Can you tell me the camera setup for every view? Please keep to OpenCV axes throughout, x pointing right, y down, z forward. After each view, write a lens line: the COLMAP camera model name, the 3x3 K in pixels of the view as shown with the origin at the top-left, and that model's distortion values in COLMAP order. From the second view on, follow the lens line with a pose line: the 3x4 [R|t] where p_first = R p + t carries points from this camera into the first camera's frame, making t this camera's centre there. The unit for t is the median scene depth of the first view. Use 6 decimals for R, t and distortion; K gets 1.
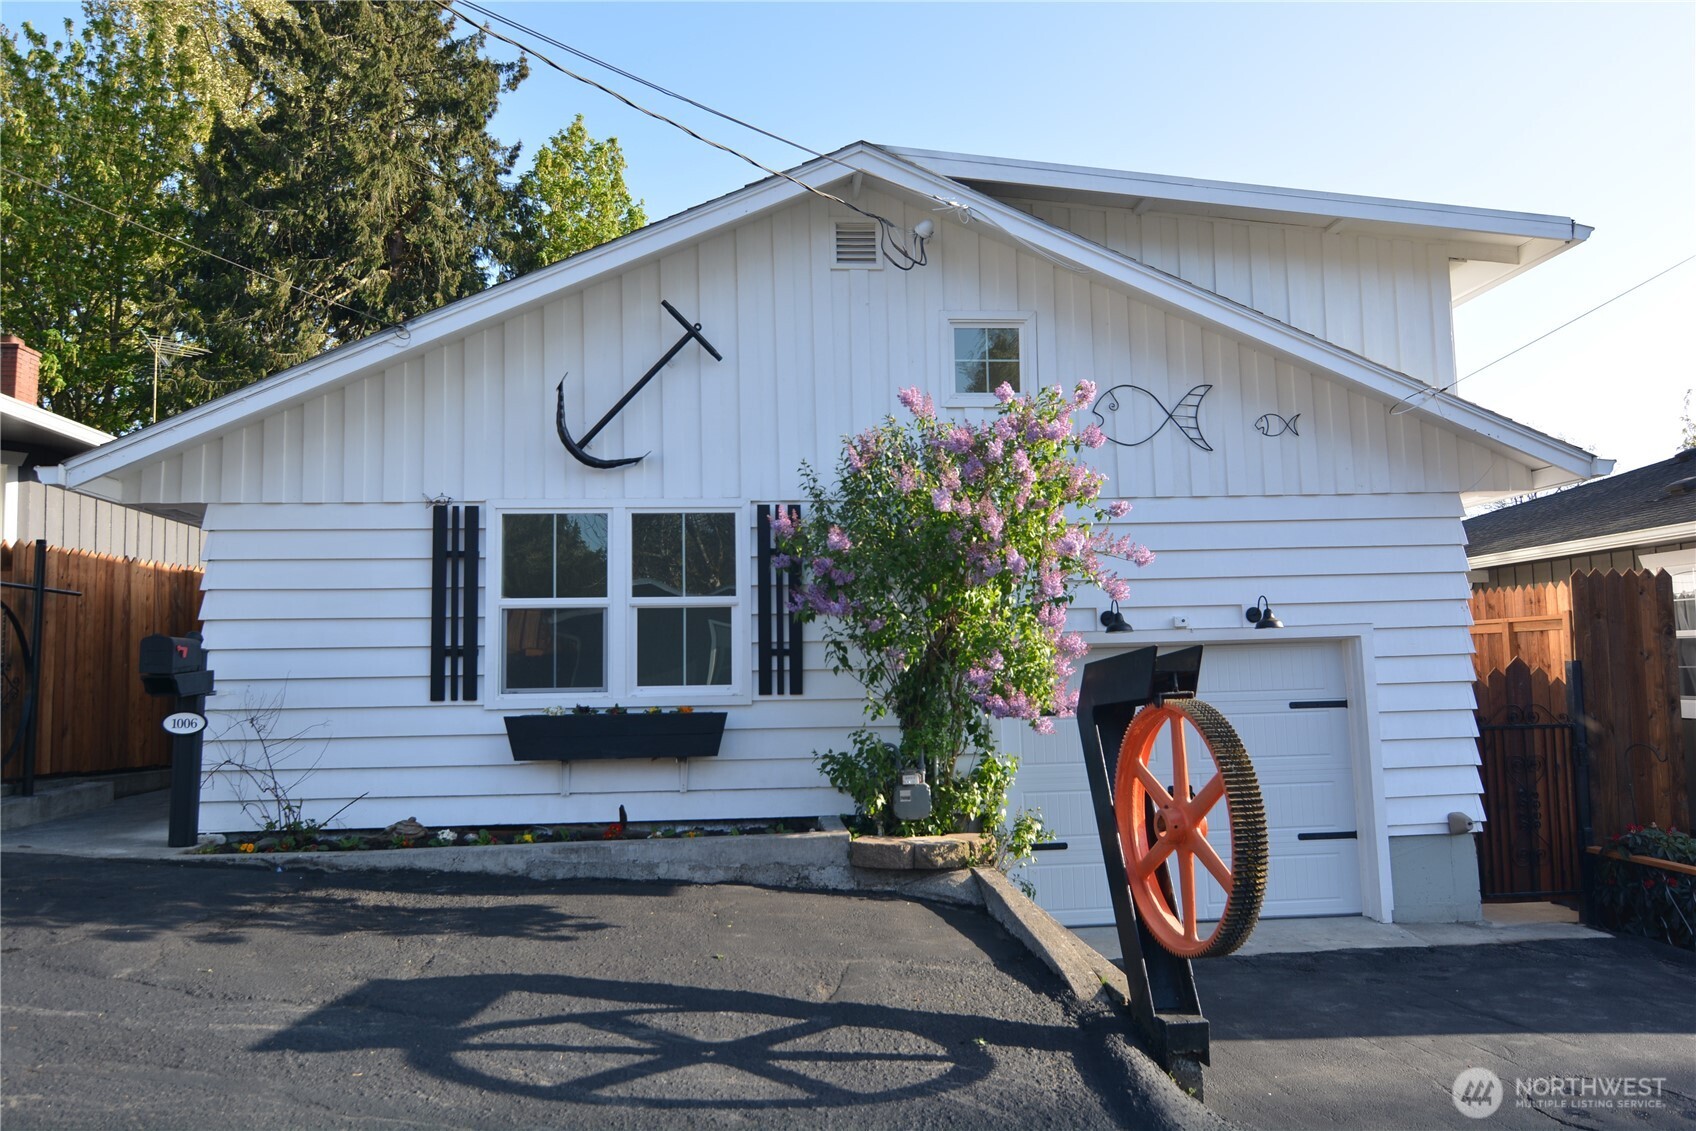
lens RADIAL K [[1162.9, 0, 848.0], [0, 1162.9, 565.5], [0, 0, 1]] dist [0.005745, -0.020363]
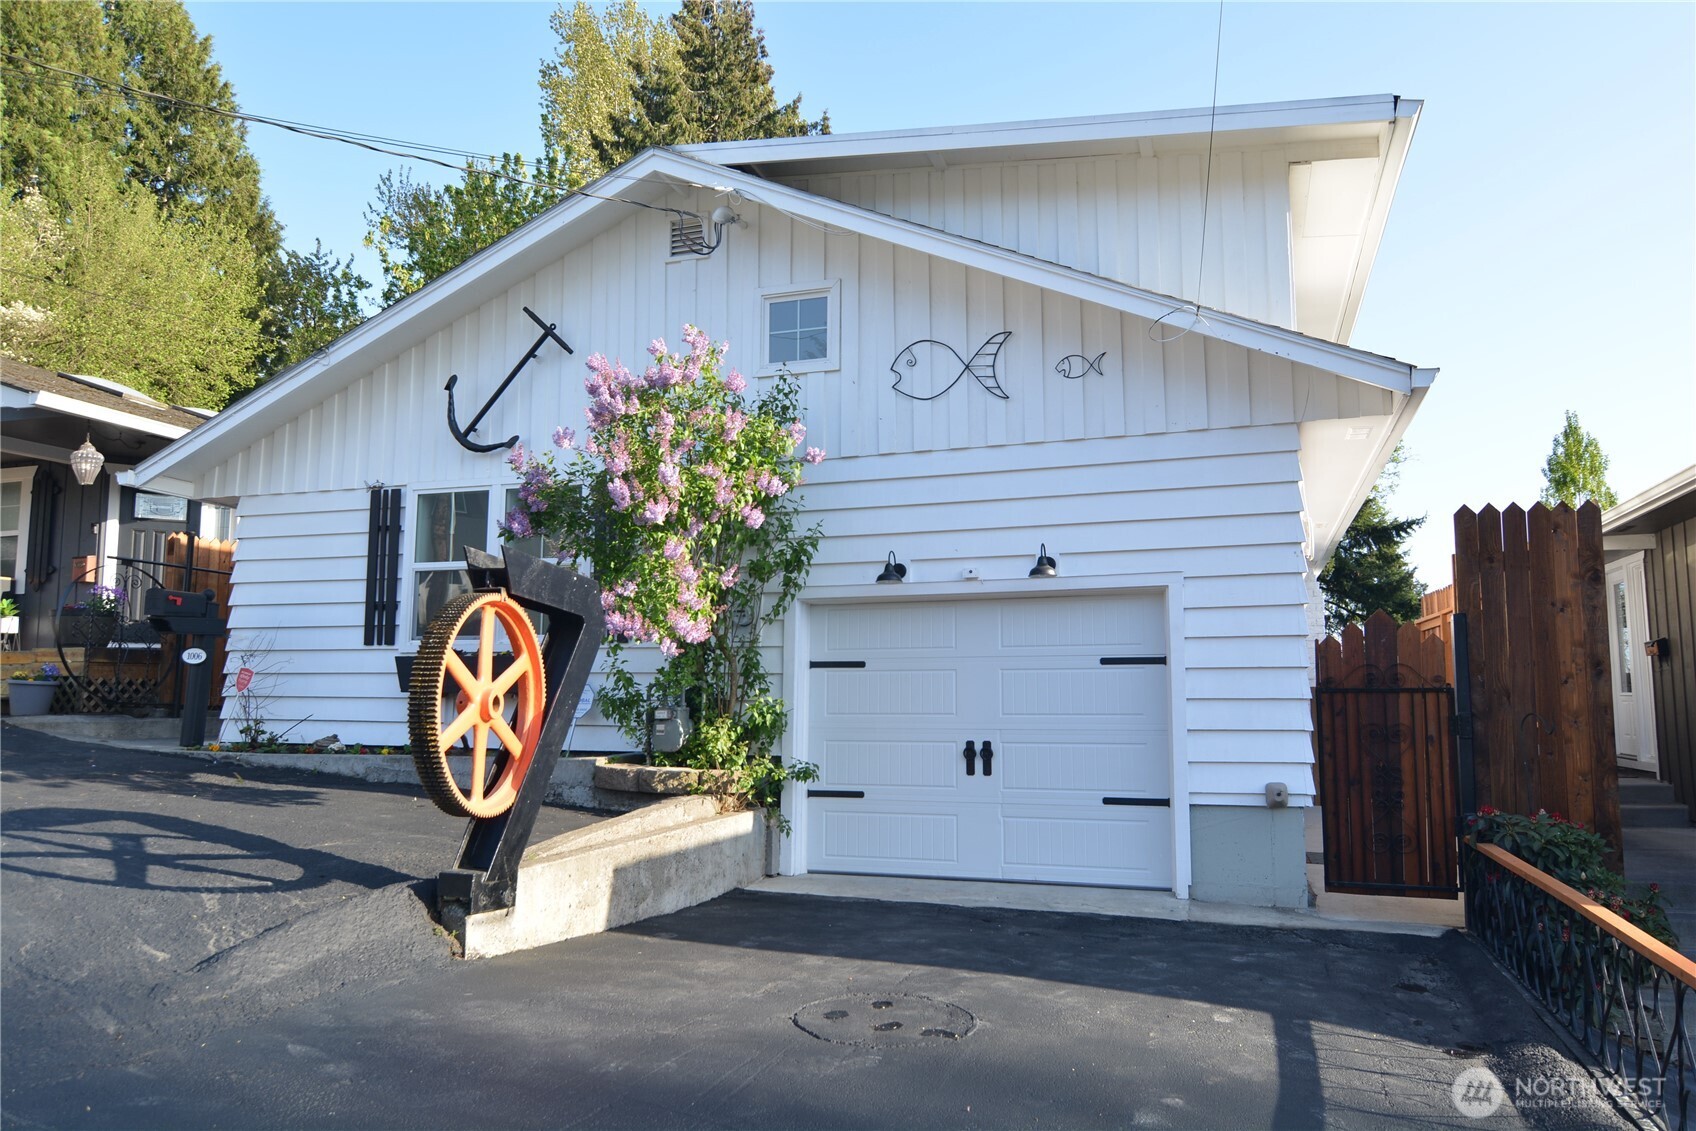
lens RADIAL K [[1162.9, 0, 848.0], [0, 1162.9, 565.5], [0, 0, 1]] dist [0.005745, -0.020363]
pose [[0.915994, -0.023203, -0.400521, 0.583604], [0.012248, 0.999478, -0.029892, 0.069883], [0.401005, 0.022476, 0.915800, 0.056387]]
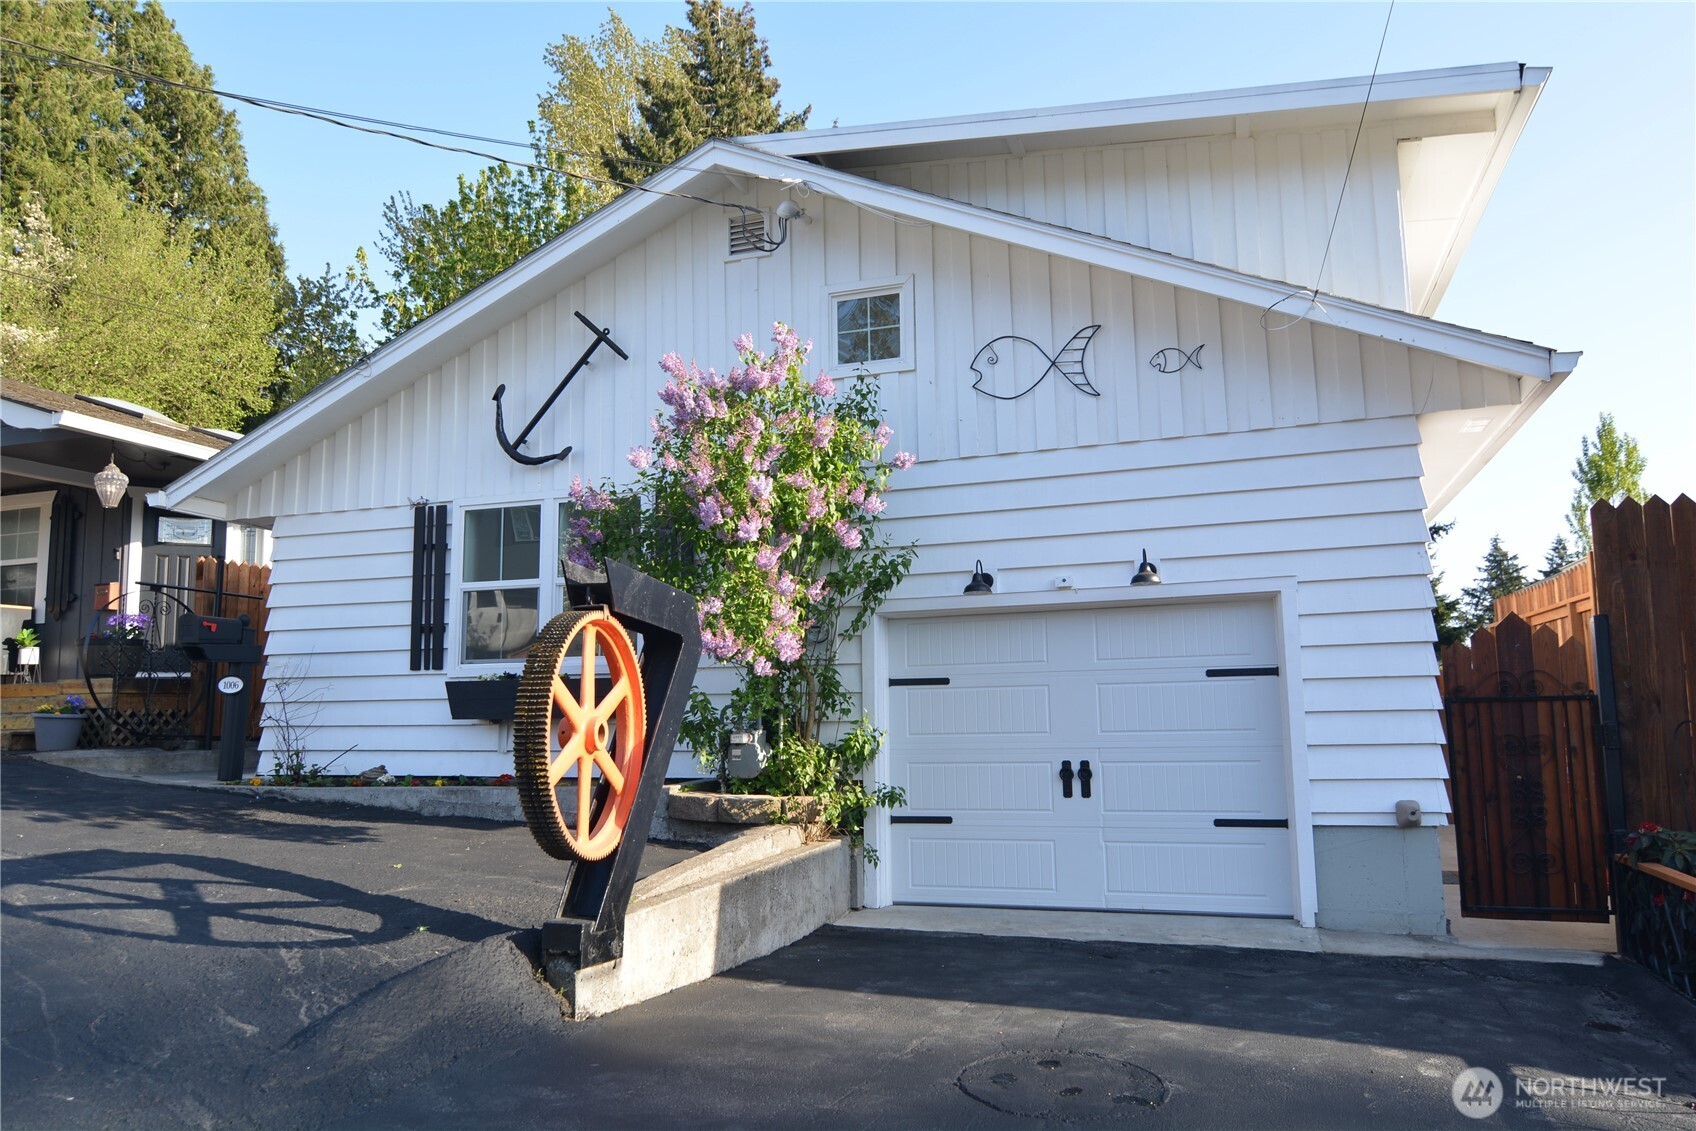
lens RADIAL K [[1162.9, 0, 848.0], [0, 1162.9, 565.5], [0, 0, 1]] dist [0.005745, -0.020363]
pose [[0.914824, -0.045380, -0.401295, 0.499384], [0.030585, 0.998598, -0.043201, 0.069885], [0.402693, 0.027248, 0.914930, 0.083931]]
